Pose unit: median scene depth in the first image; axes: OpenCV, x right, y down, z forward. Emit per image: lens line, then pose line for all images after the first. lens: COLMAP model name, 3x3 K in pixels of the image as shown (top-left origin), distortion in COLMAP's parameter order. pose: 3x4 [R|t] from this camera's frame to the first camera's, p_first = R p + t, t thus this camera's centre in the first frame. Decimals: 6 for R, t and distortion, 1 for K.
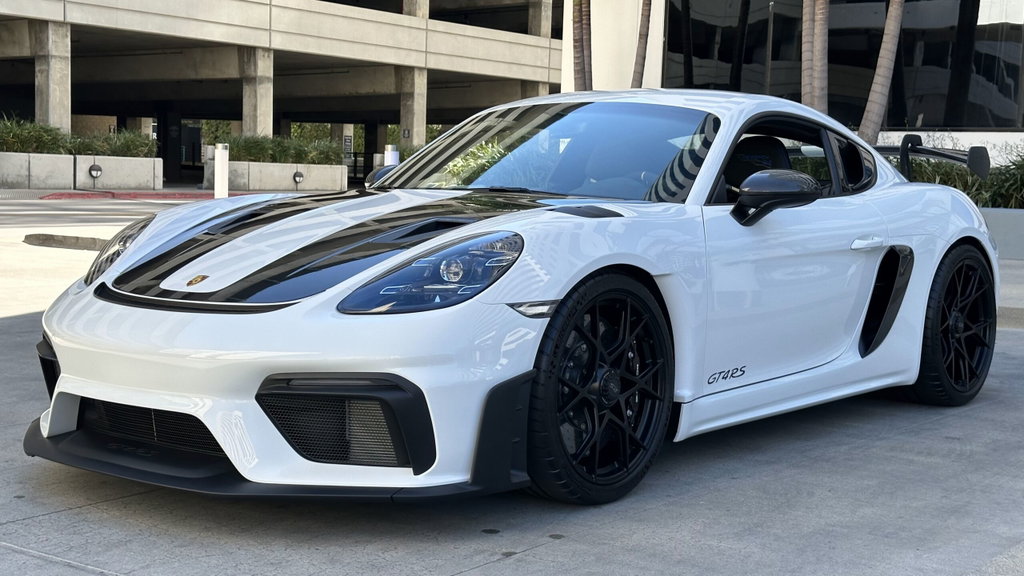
lens RADIAL K [[1420.4, 0, 512.0], [0, 1420.4, 288.0], [0, 0, 1]] dist [0.168236, -0.267089]
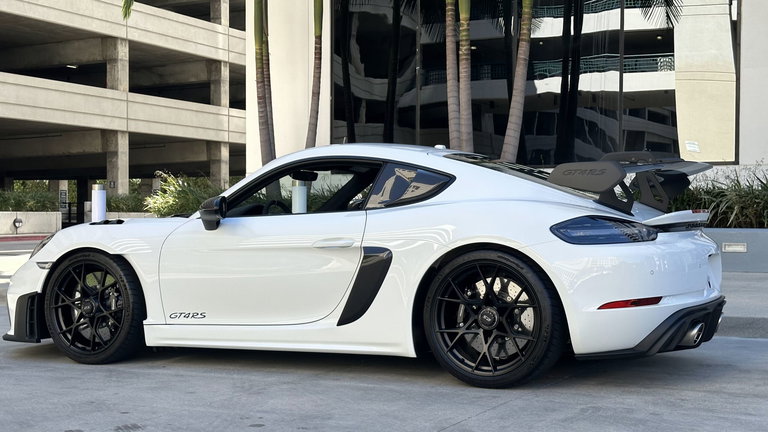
lens RADIAL K [[1065.3, 0, 384.0], [0, 1065.3, 216.0], [0, 0, 1]] dist [0.168236, -0.267089]
pose [[0.984578, -0.030673, 0.172236, -0.005079], [0.044095, 0.996234, -0.074649, -0.002834], [-0.169298, 0.081093, 0.982223, 0.065400]]
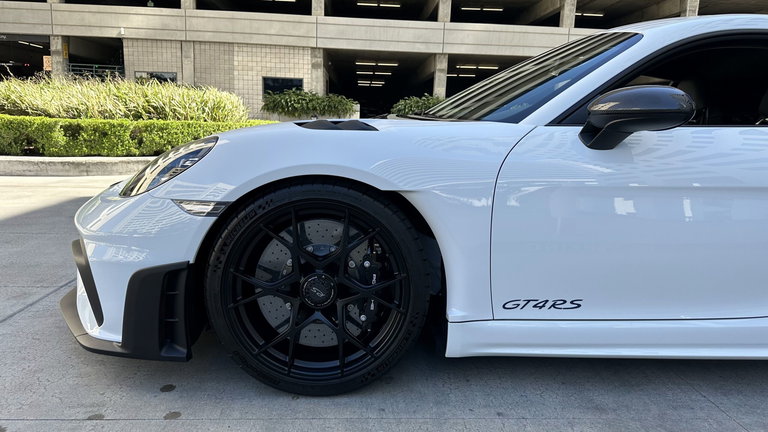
lens RADIAL K [[571.9, 0, 384.0], [0, 571.9, 216.0], [0, 0, 1]] dist [0.089131, -0.136327]
pose [[0.782689, -0.097012, 0.614806, -0.047214], [0.032247, 0.992772, 0.115600, -0.014879], [-0.621576, -0.070654, 0.780161, 0.206840]]
